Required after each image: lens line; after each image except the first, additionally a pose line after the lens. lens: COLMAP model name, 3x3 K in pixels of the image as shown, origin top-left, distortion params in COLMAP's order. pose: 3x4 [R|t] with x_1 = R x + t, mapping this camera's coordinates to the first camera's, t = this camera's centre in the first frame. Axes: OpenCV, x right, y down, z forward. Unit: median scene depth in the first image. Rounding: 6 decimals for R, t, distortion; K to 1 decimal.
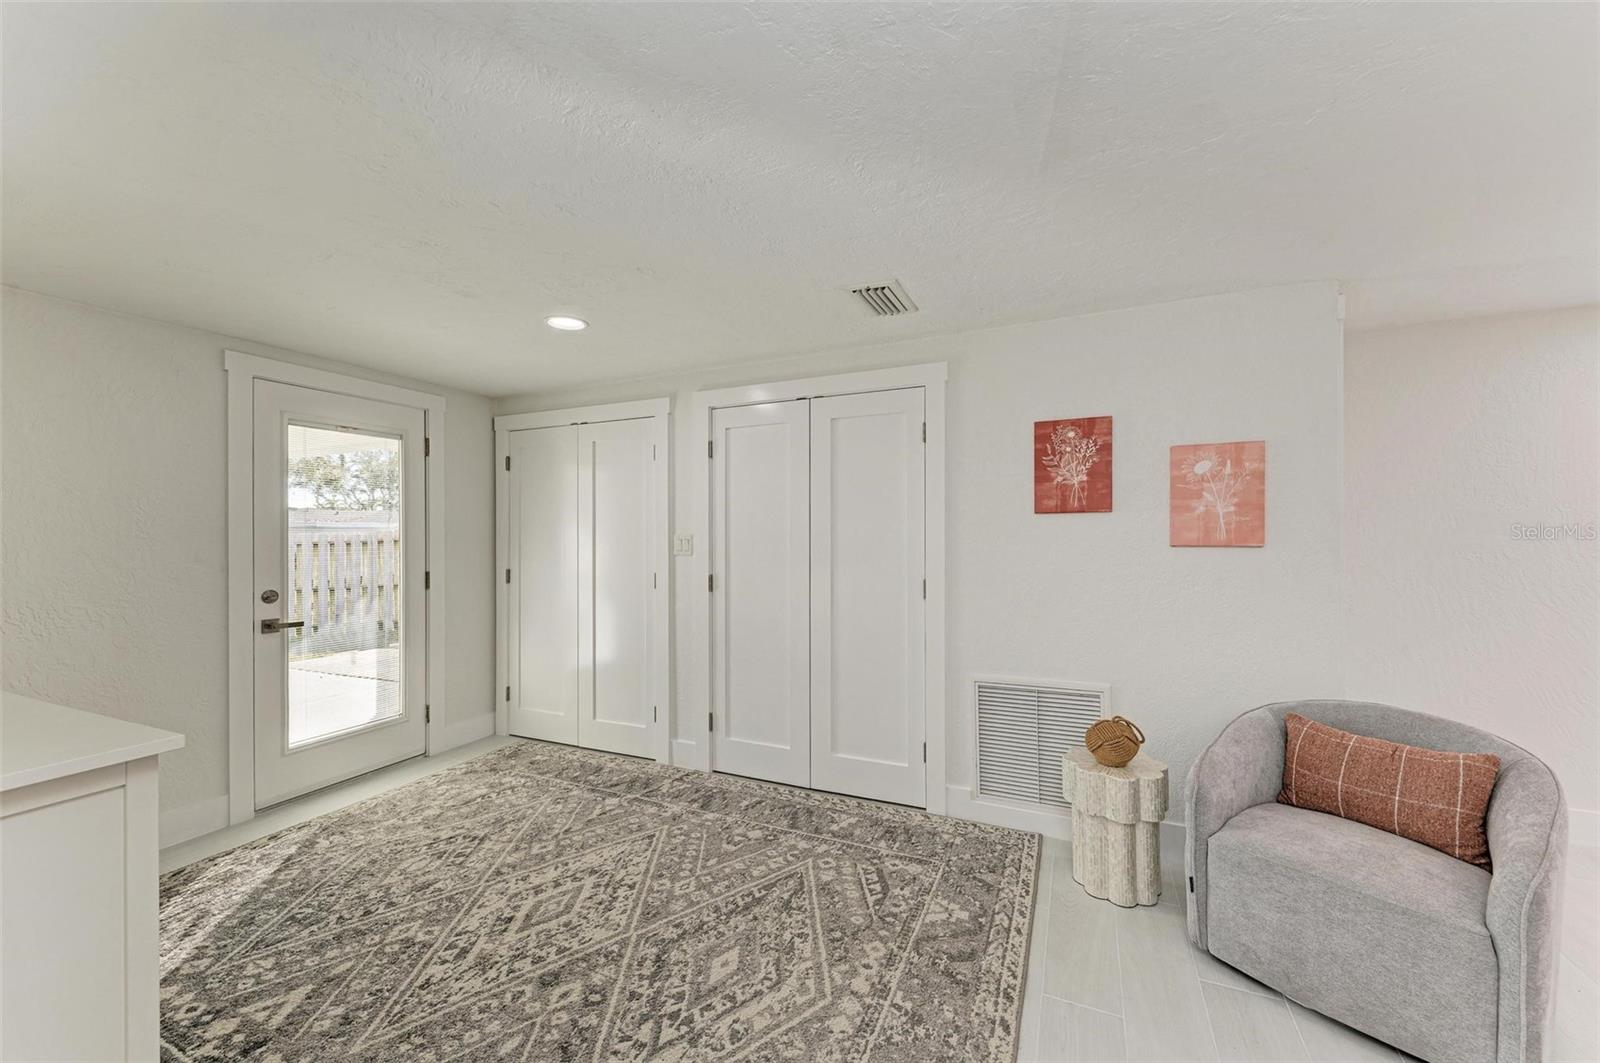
lens RADIAL K [[608.6, 0, 750.2], [0, 608.6, 535.4], [0, 0, 1]] dist [0.011469, -0.002951]
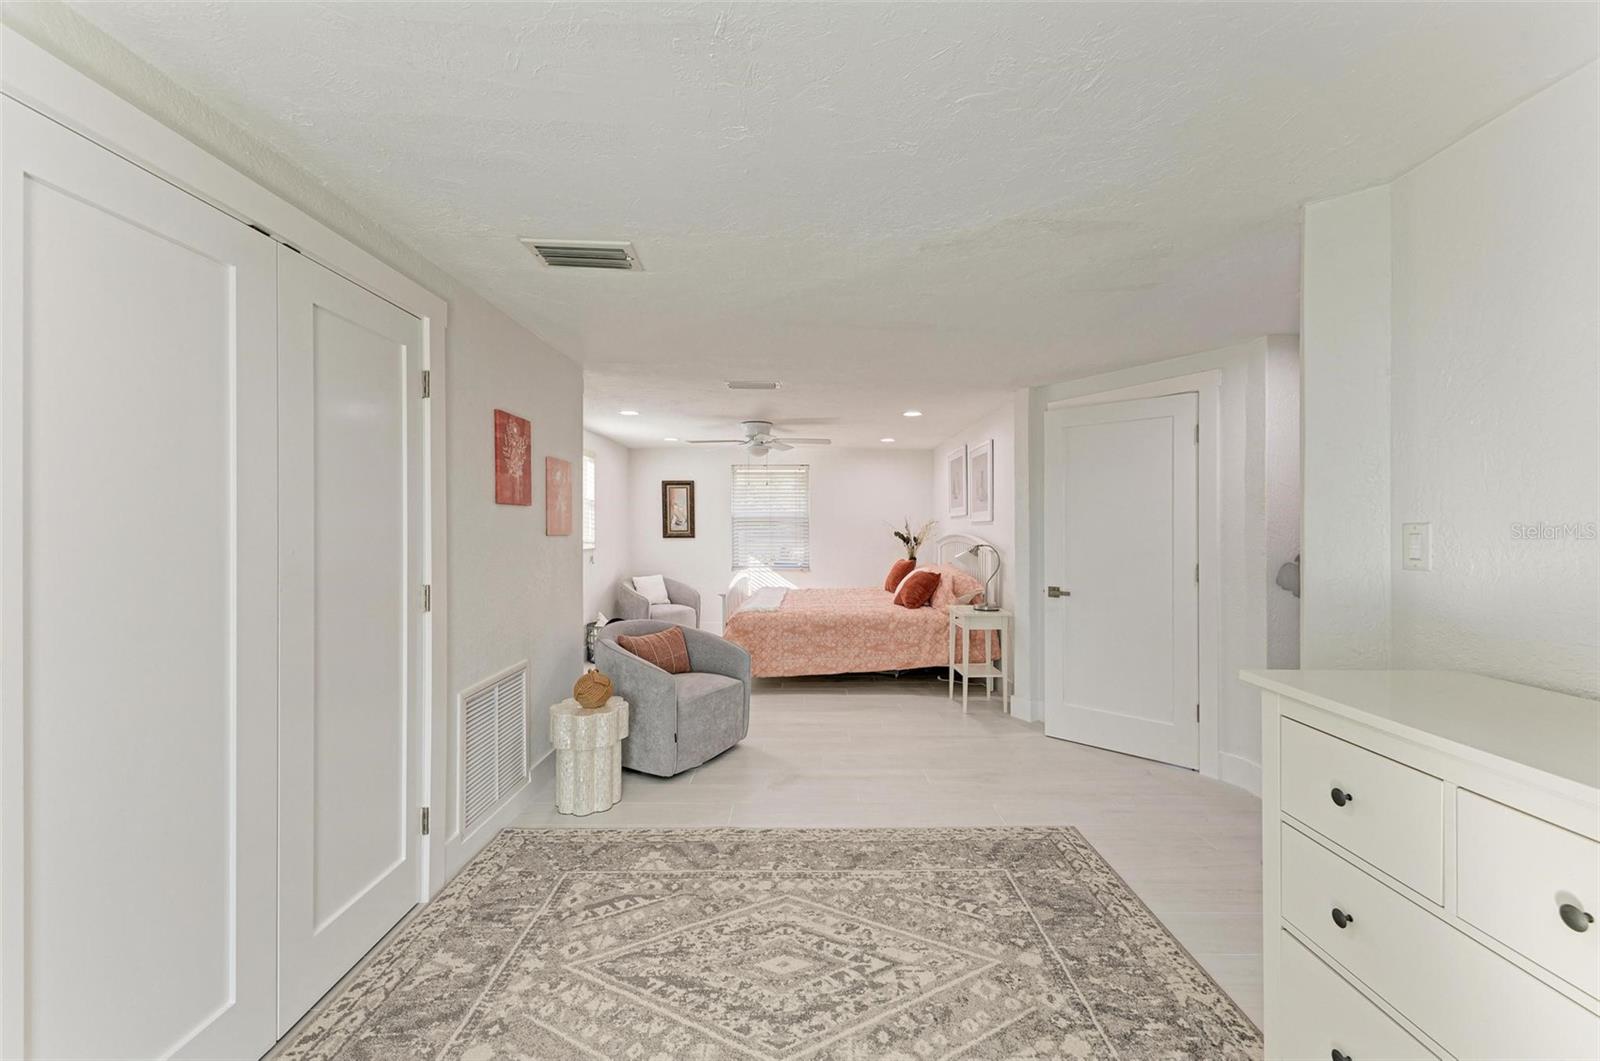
lens RADIAL K [[608.6, 0, 792.7], [0, 608.6, 528.6], [0, 0, 1]] dist [0.011469, -0.002951]
pose [[-0.445715, 0.004627, 0.895163, -0.684609], [-0.005332, 0.999955, -0.007823, 0.011415], [-0.895159, -0.008260, -0.445671, 1.065190]]
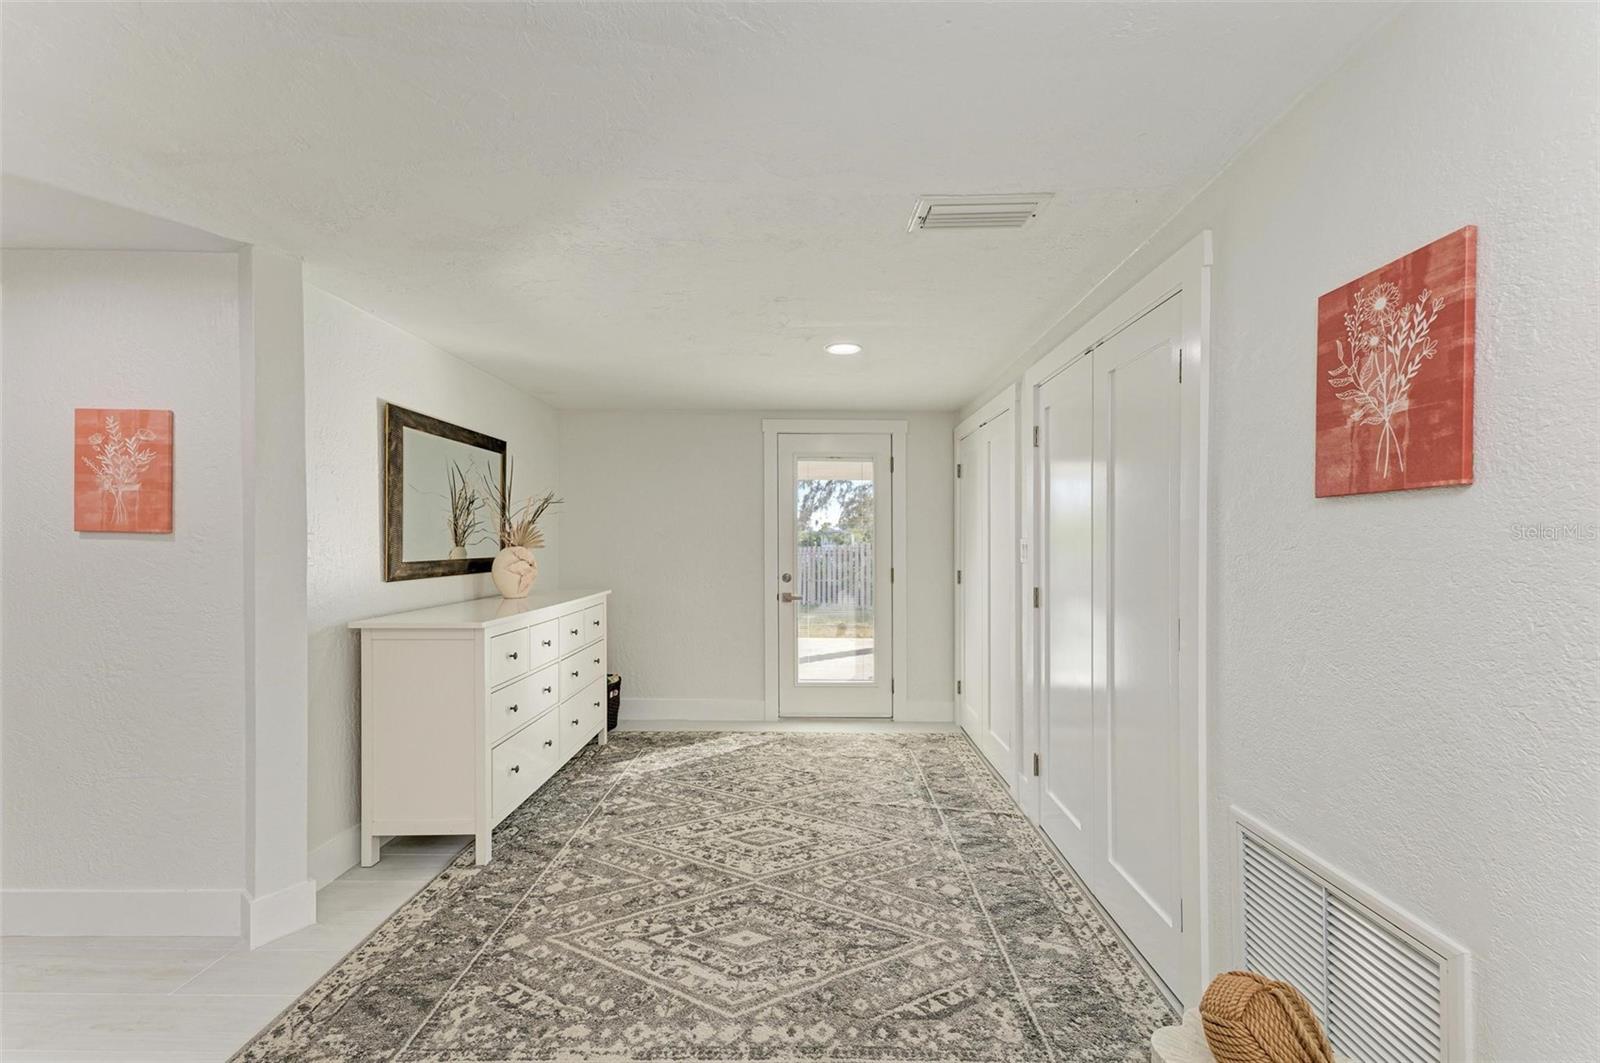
lens RADIAL K [[608.6, 0, 798.1], [0, 608.6, 540.3], [0, 0, 1]] dist [0.011469, -0.002951]
pose [[0.442708, 0.009038, -0.896620, 0.715911], [-0.005469, 0.999958, 0.007379, -0.005427], [0.896649, 0.001637, 0.442739, 0.453490]]
